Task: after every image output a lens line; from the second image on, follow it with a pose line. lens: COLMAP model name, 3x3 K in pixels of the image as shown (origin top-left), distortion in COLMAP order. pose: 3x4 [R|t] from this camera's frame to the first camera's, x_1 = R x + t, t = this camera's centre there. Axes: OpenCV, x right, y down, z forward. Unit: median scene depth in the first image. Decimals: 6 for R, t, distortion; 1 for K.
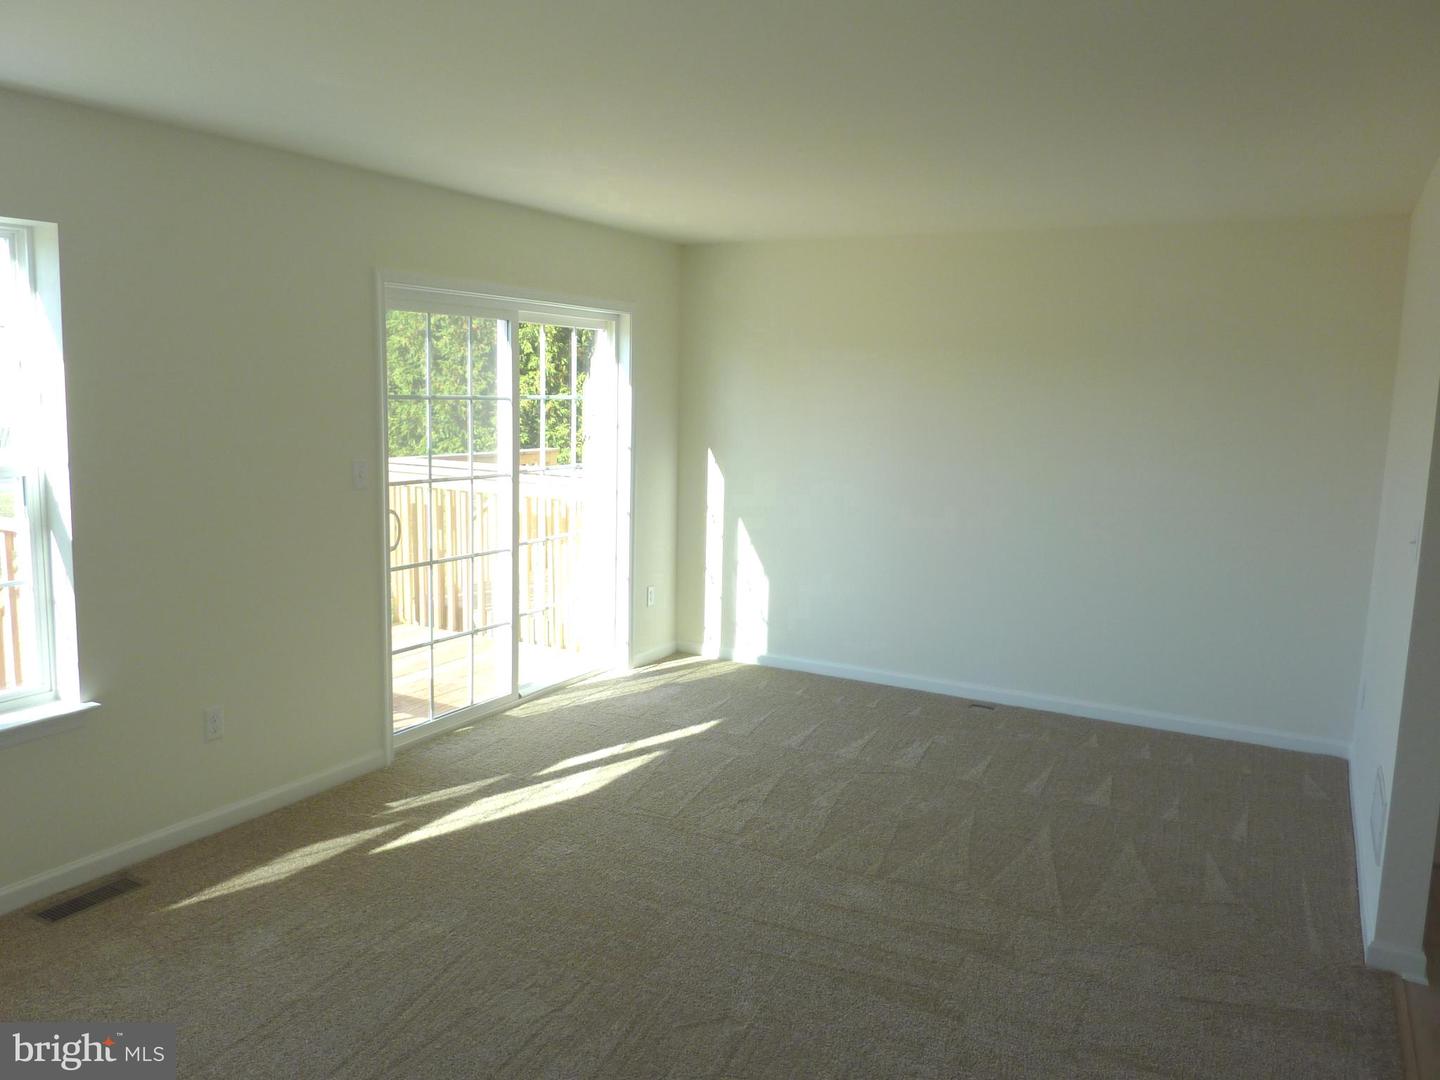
lens RADIAL K [[1084.8, 0, 720.0], [0, 1084.8, 540.0], [0, 0, 1]] dist [-0.005194, -0.002757]
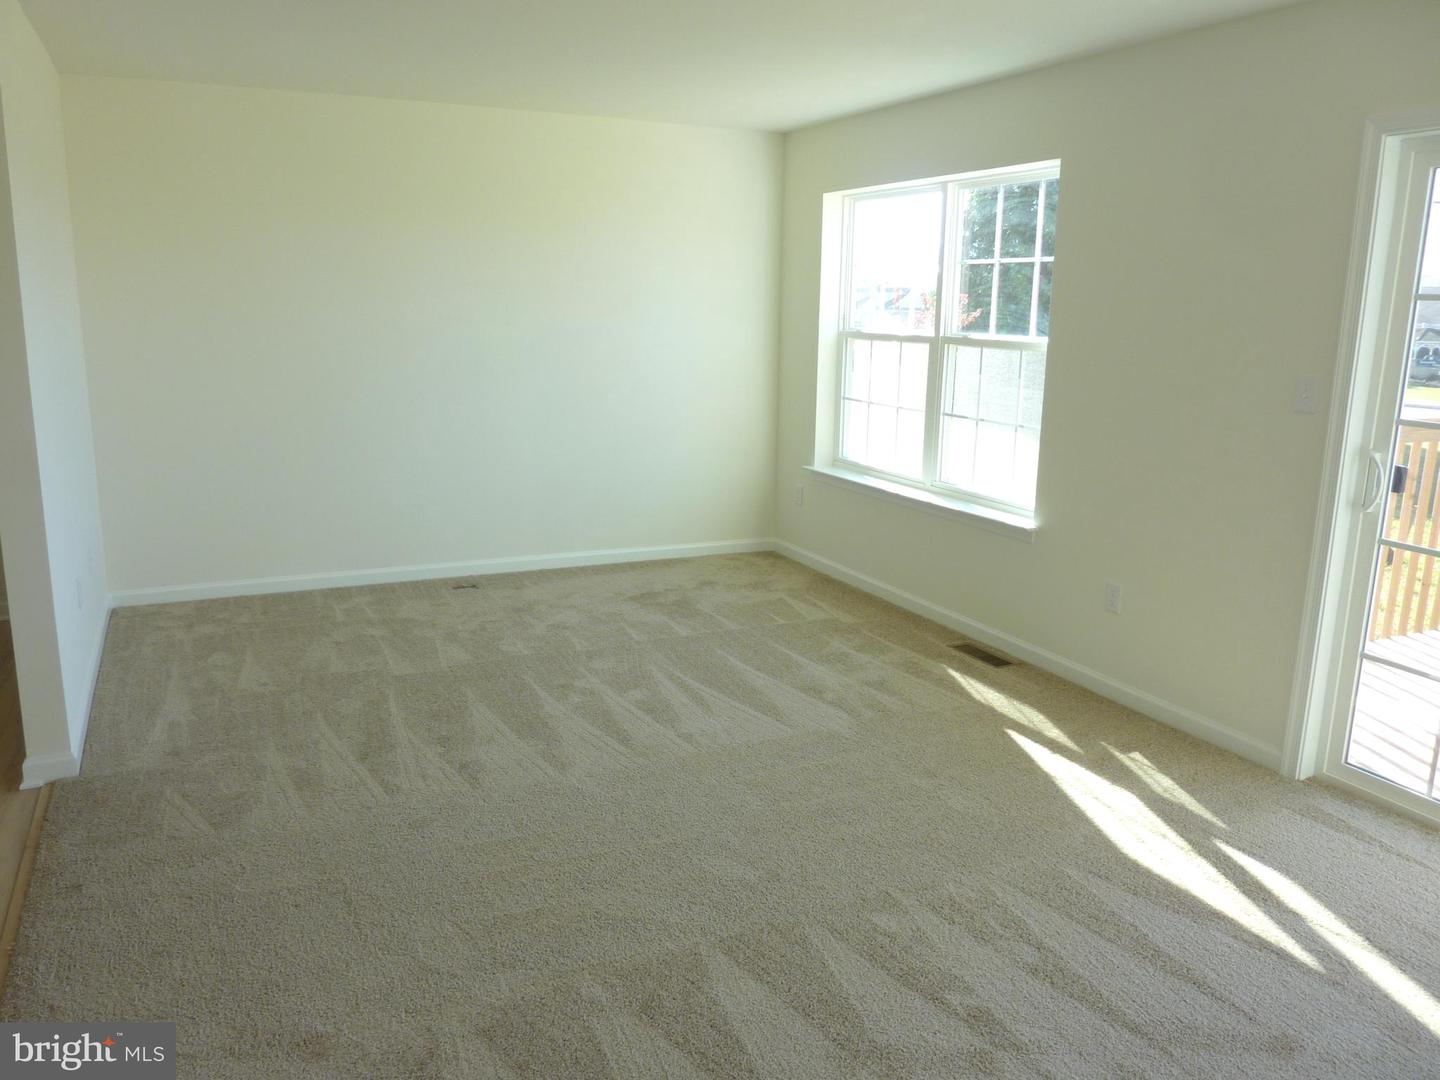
lens RADIAL K [[1084.8, 0, 720.0], [0, 1084.8, 540.0], [0, 0, 1]] dist [-0.005194, -0.002757]
pose [[-0.581029, 0.125467, -0.804154, 0.603159], [-0.160614, 0.950940, 0.264418, -0.102744], [0.797878, 0.282793, -0.532372, 1.211797]]
